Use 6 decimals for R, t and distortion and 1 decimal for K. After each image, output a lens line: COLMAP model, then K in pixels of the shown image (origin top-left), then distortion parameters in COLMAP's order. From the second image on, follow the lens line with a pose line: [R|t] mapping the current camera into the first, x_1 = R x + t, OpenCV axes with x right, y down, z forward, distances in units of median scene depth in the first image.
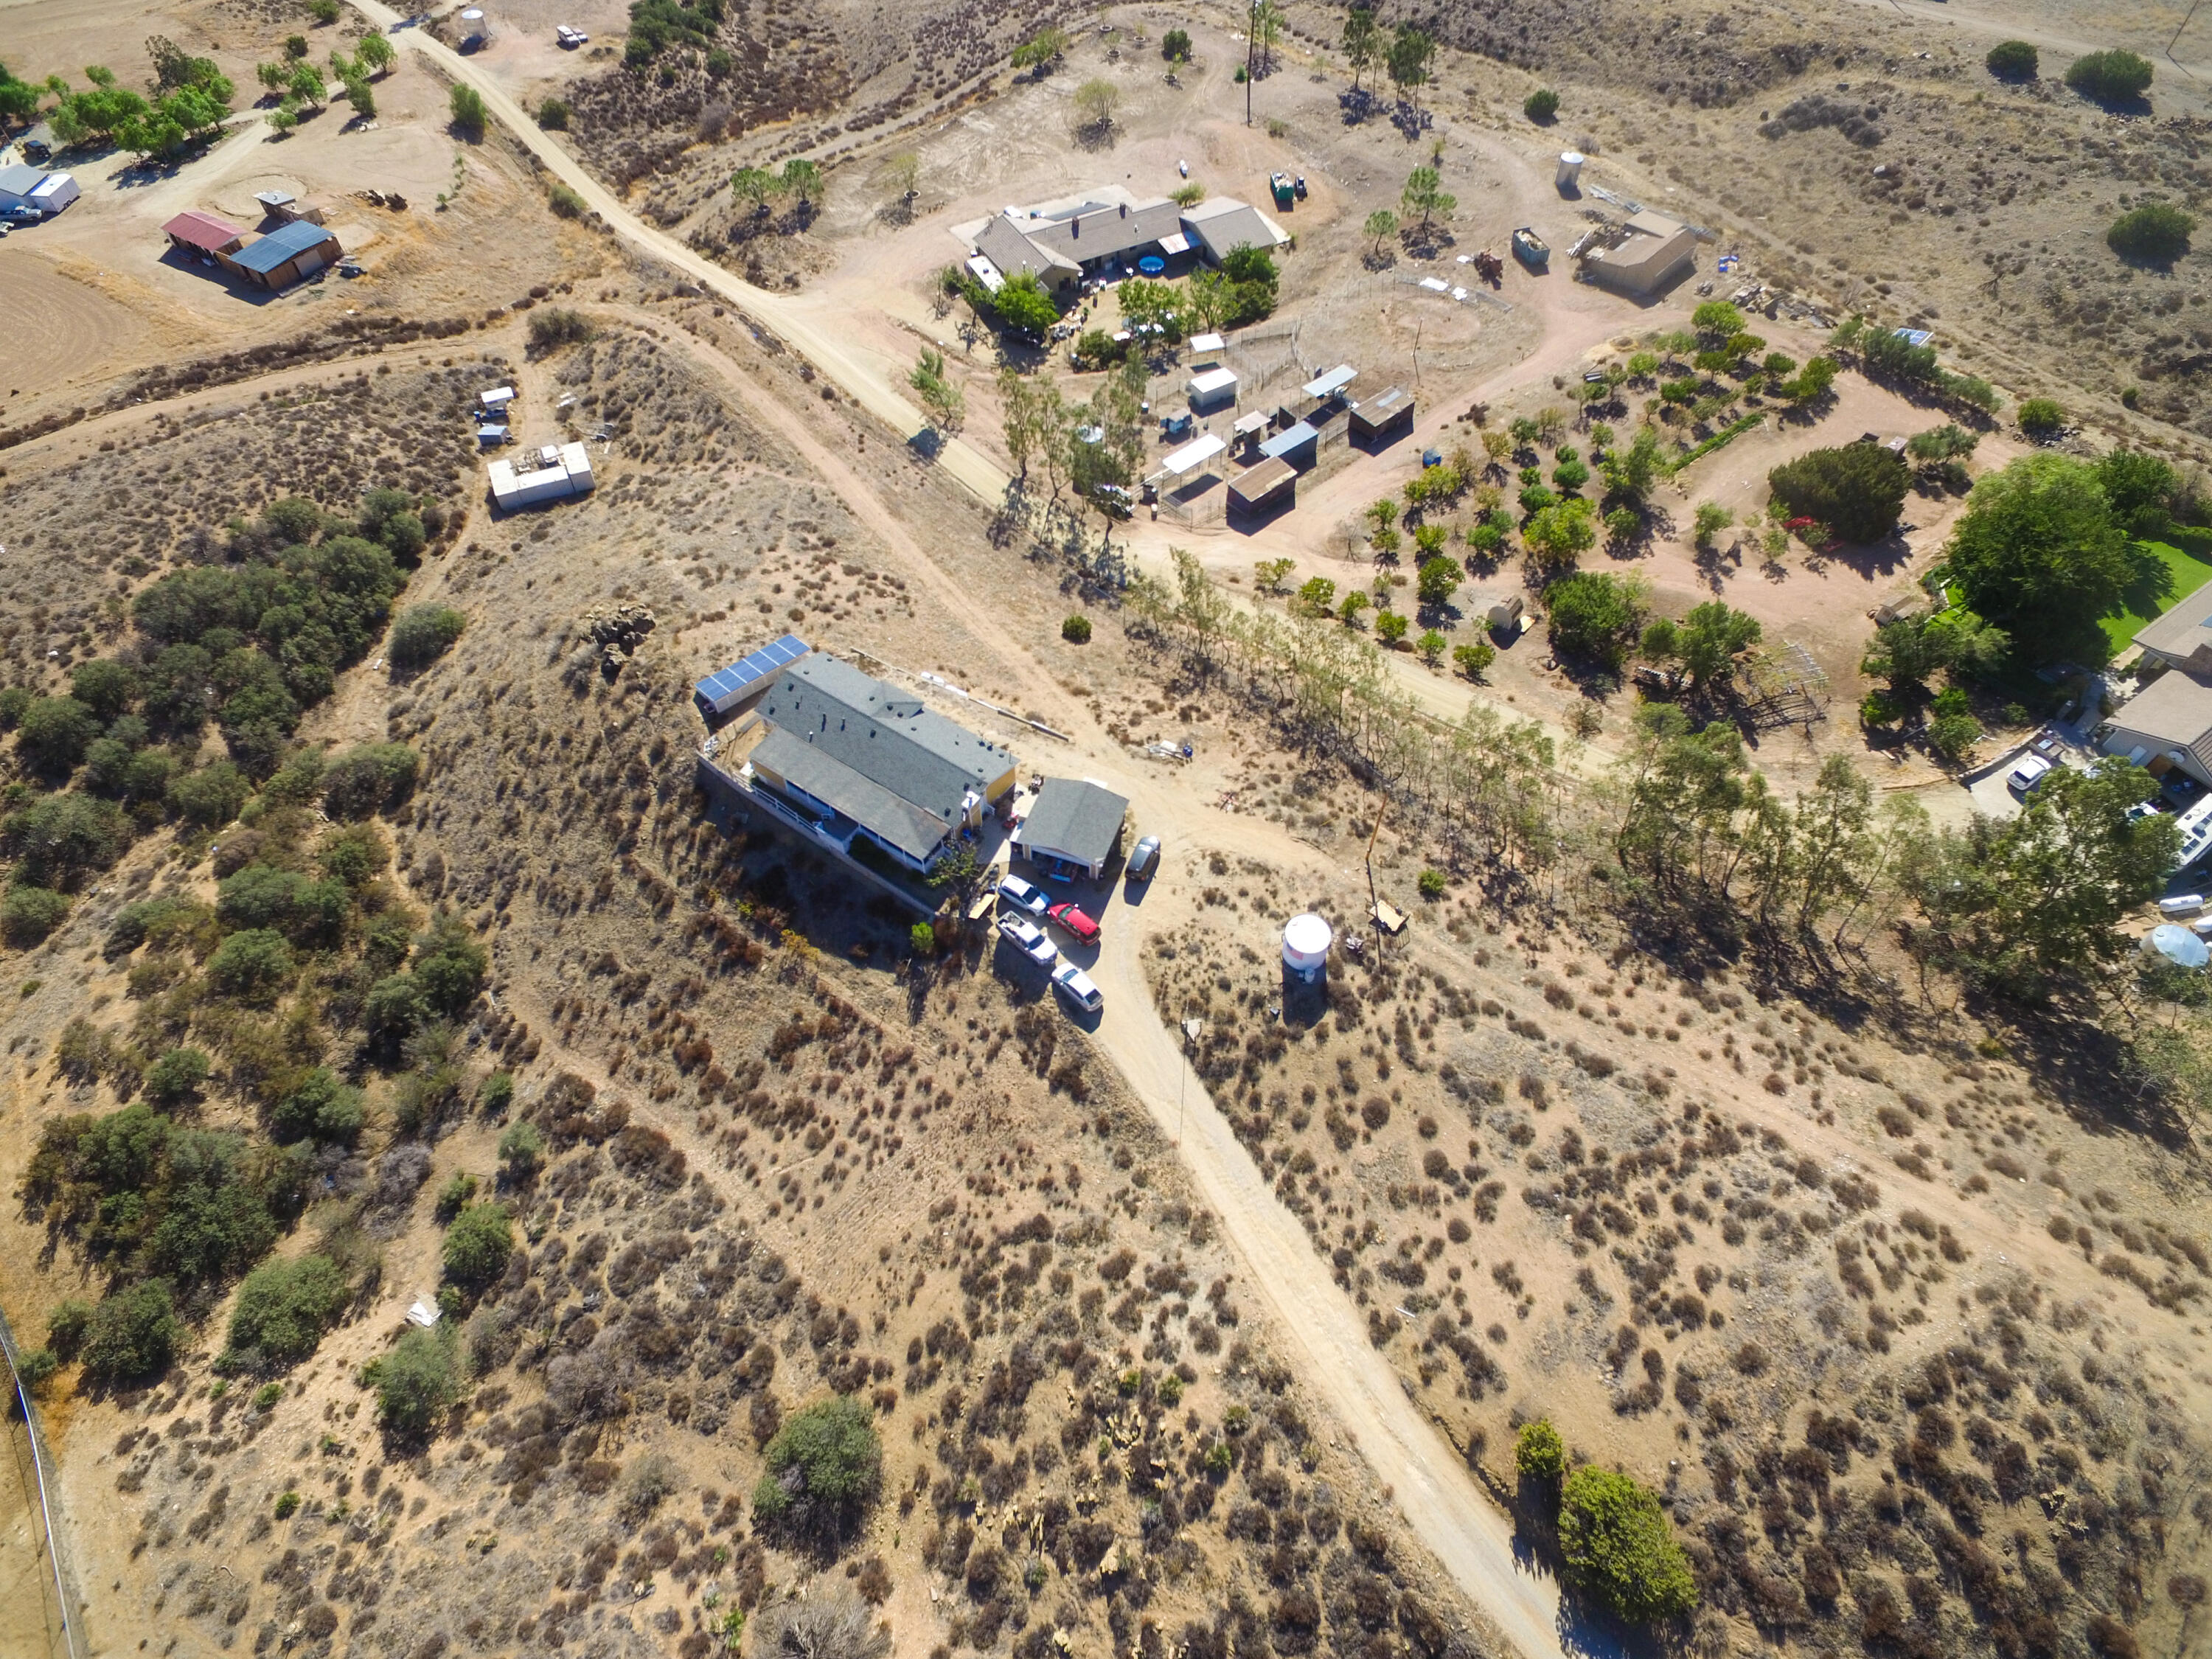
lens RADIAL K [[1295.5, 0, 1111.4], [0, 1295.5, 807.1], [0, 0, 1]] dist [-0.010354, 0.018524]
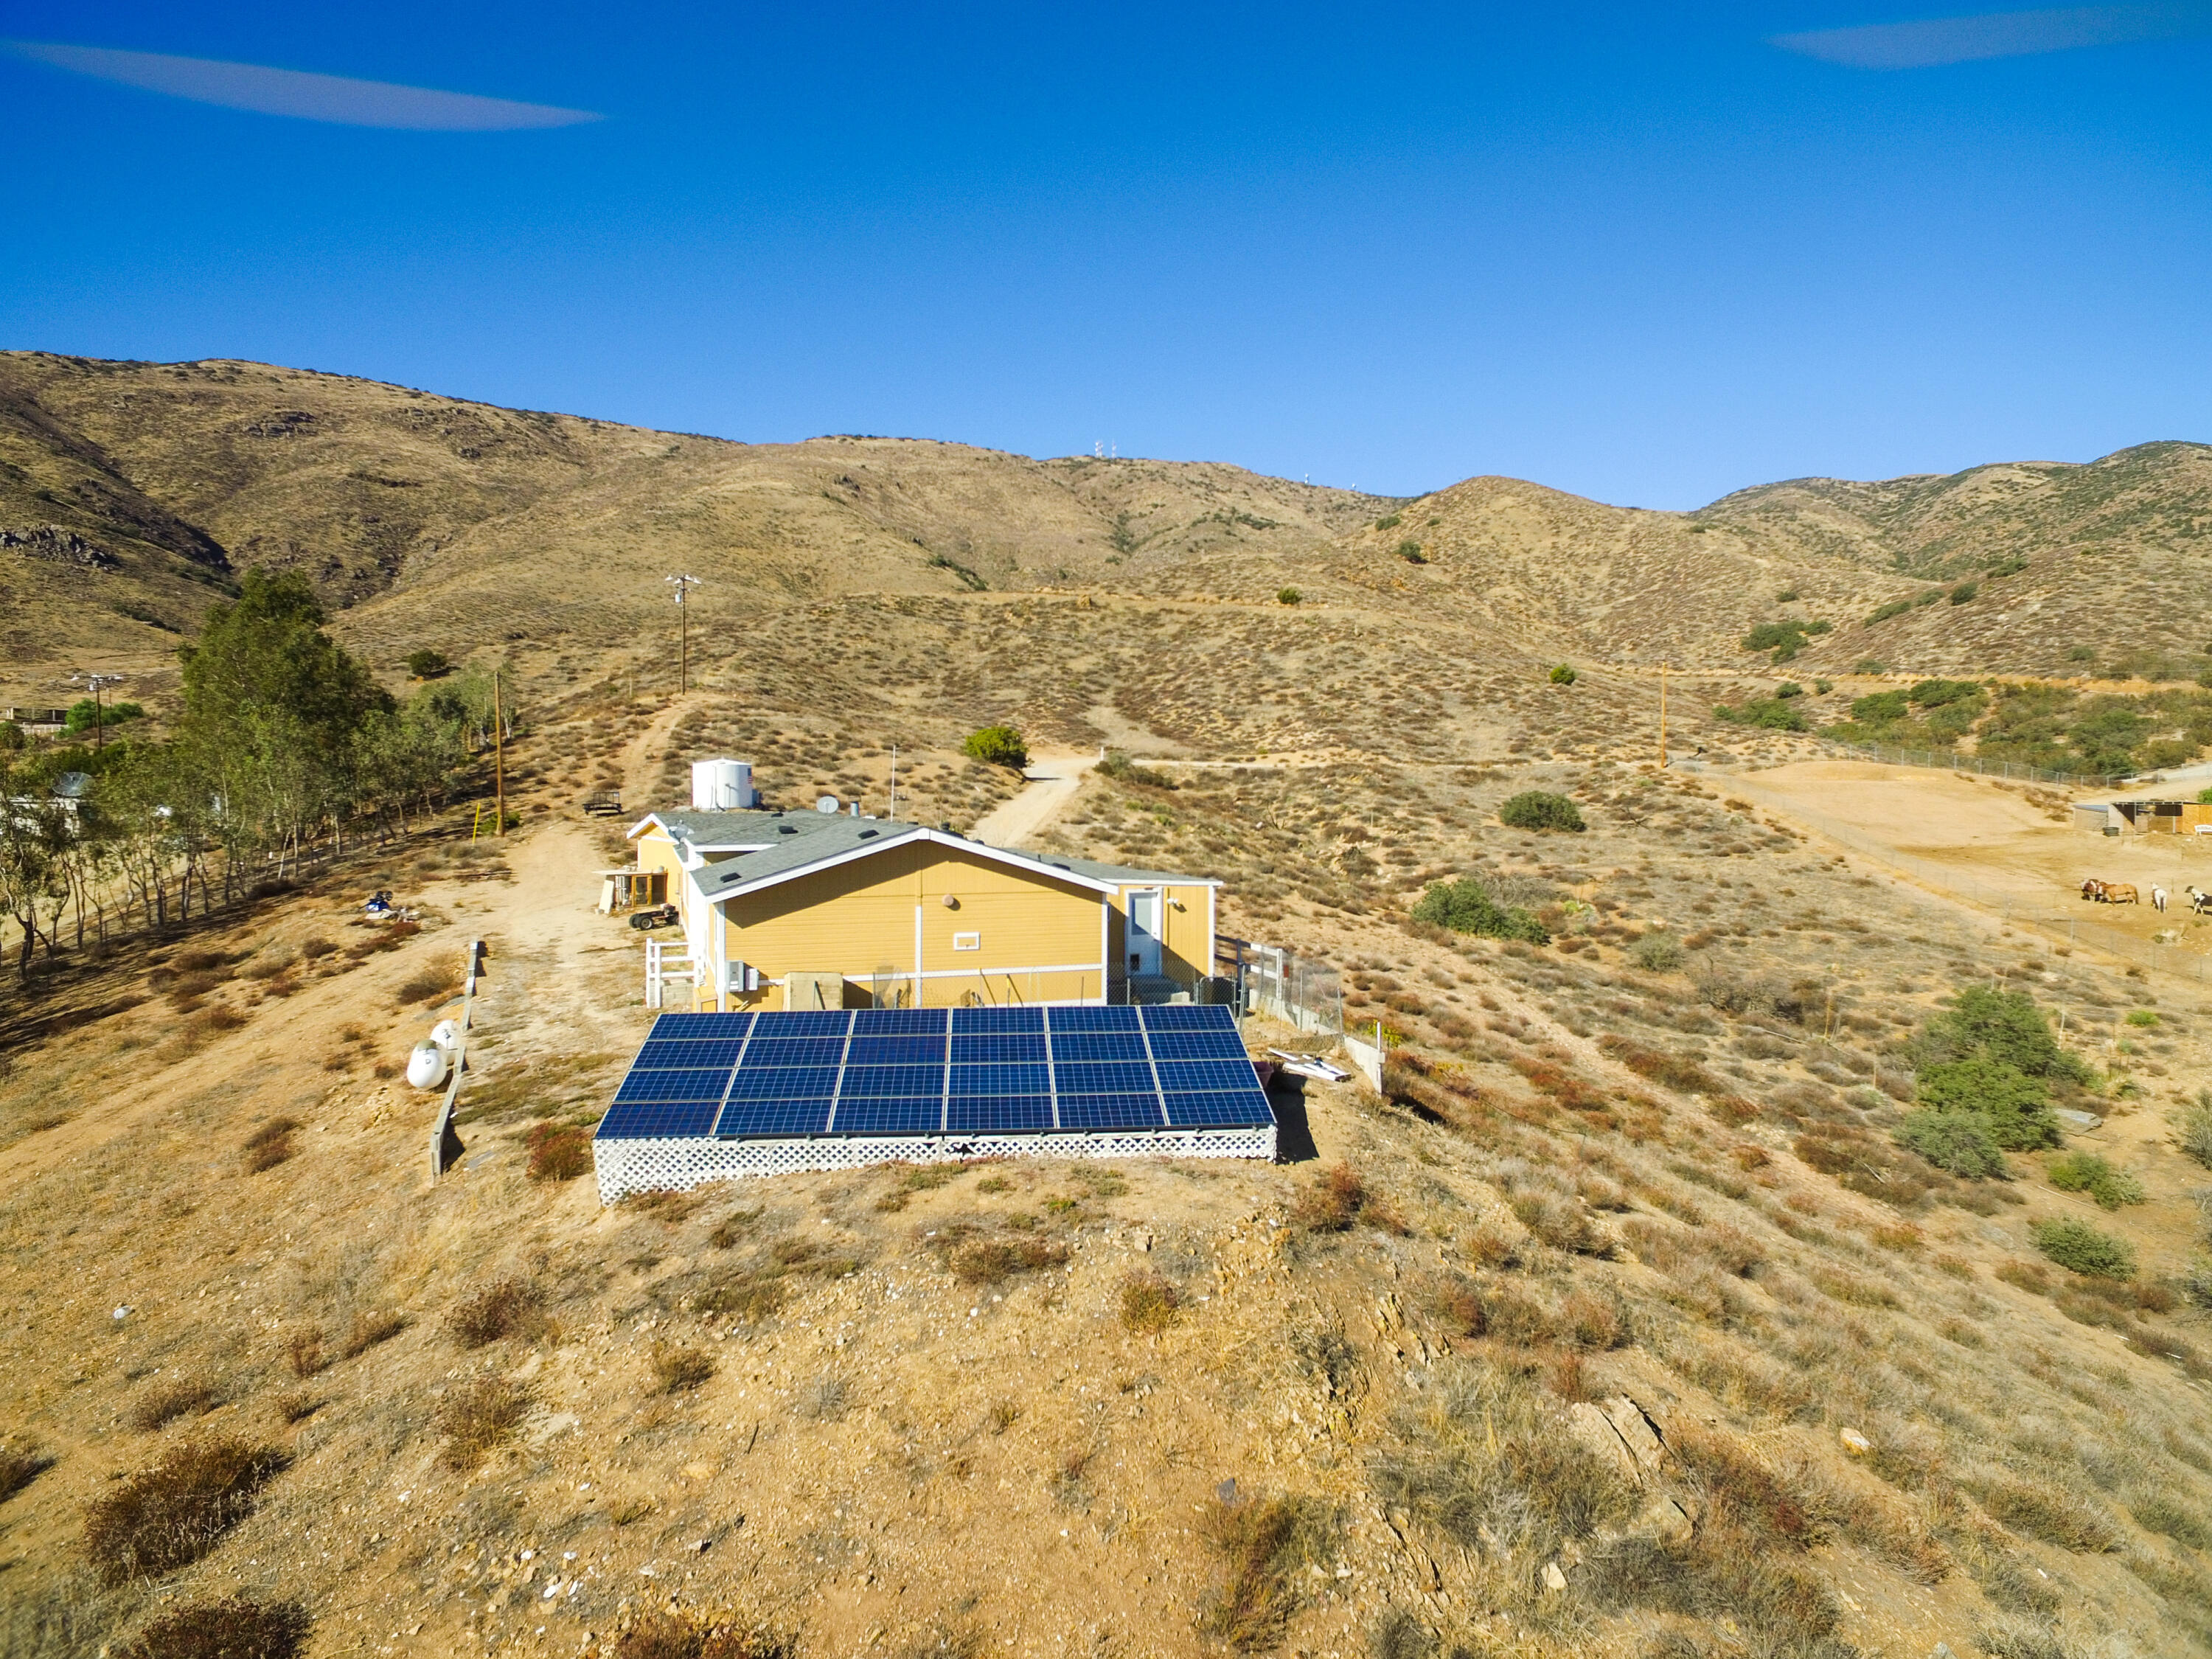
lens RADIAL K [[1286.5, 0, 1109.1], [0, 1286.5, 814.9], [0, 0, 1]] dist [-0.003894, 0.011733]
pose [[-0.815161, -0.028480, 0.578534, -0.478244], [0.448063, 0.601973, 0.660959, -0.286276], [-0.367086, 0.798008, -0.477944, 1.261493]]
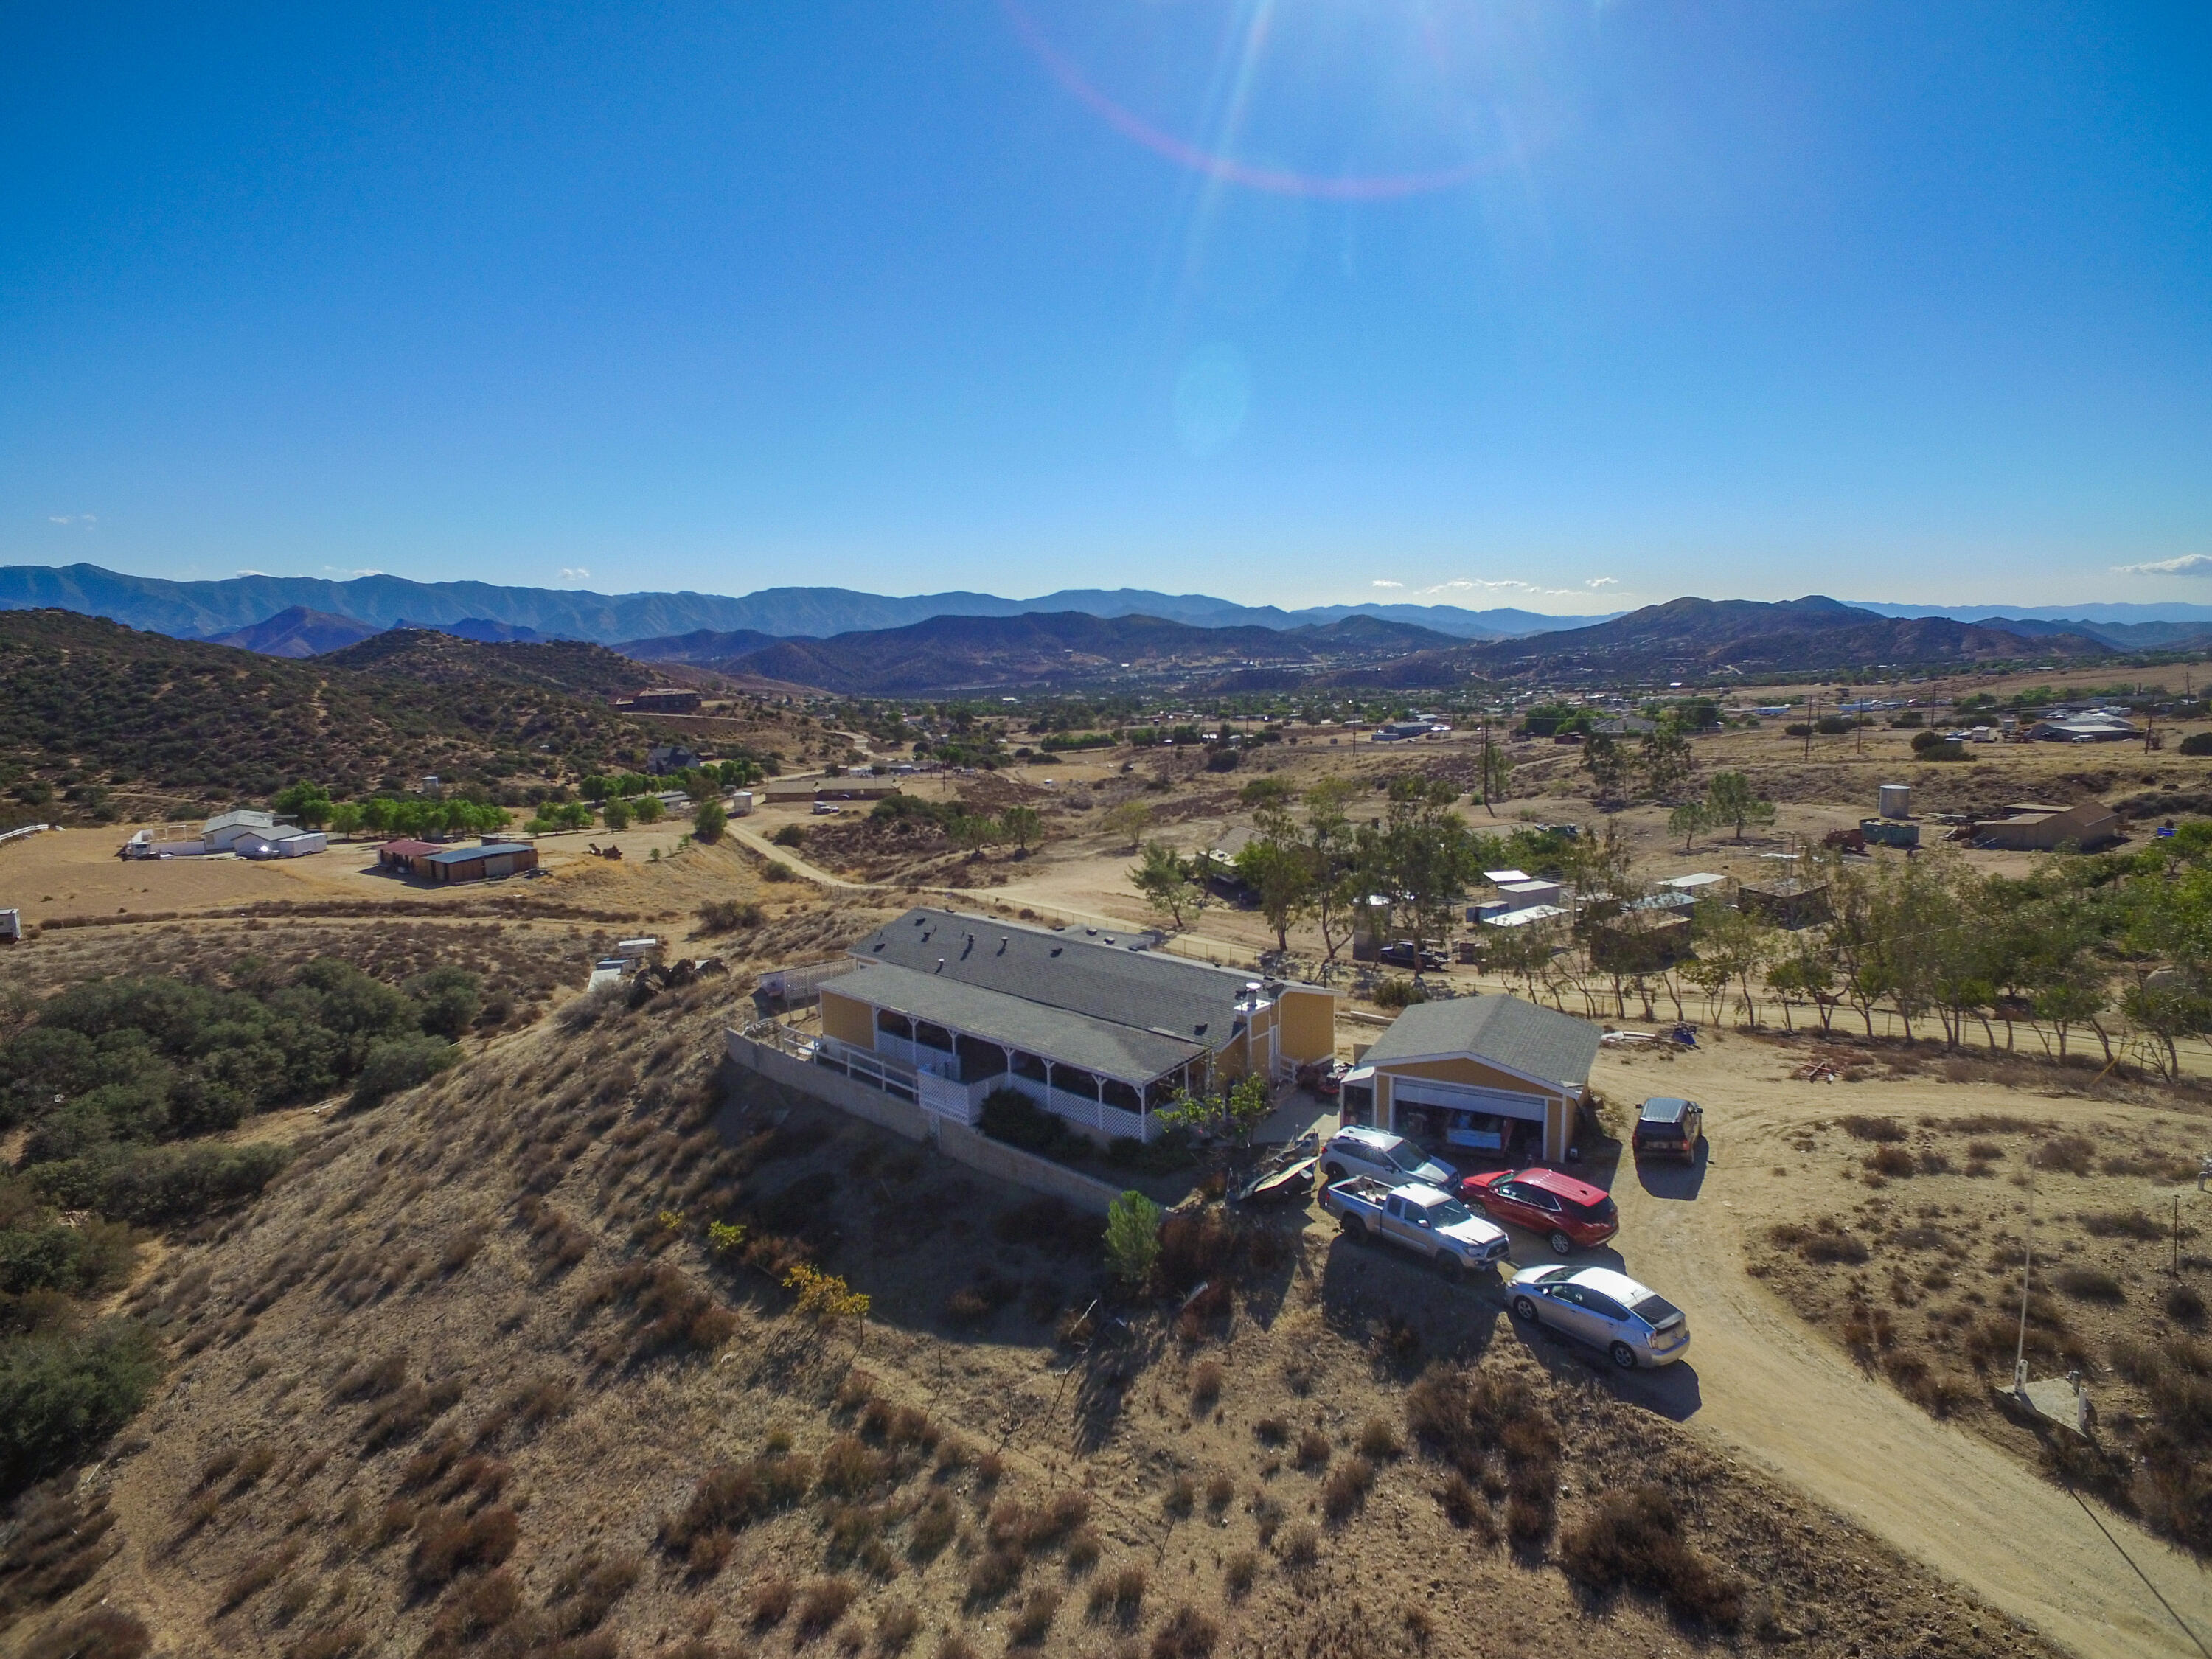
lens RADIAL K [[1285.8, 0, 1110.5], [0, 1285.8, 815.8], [0, 0, 1]] dist [-0.009859, 0.018264]
pose [[0.991021, -0.011525, -0.133212, -0.103146], [-0.082427, 0.731794, -0.676522, 0.277849], [0.105281, 0.681428, 0.724273, 0.653830]]
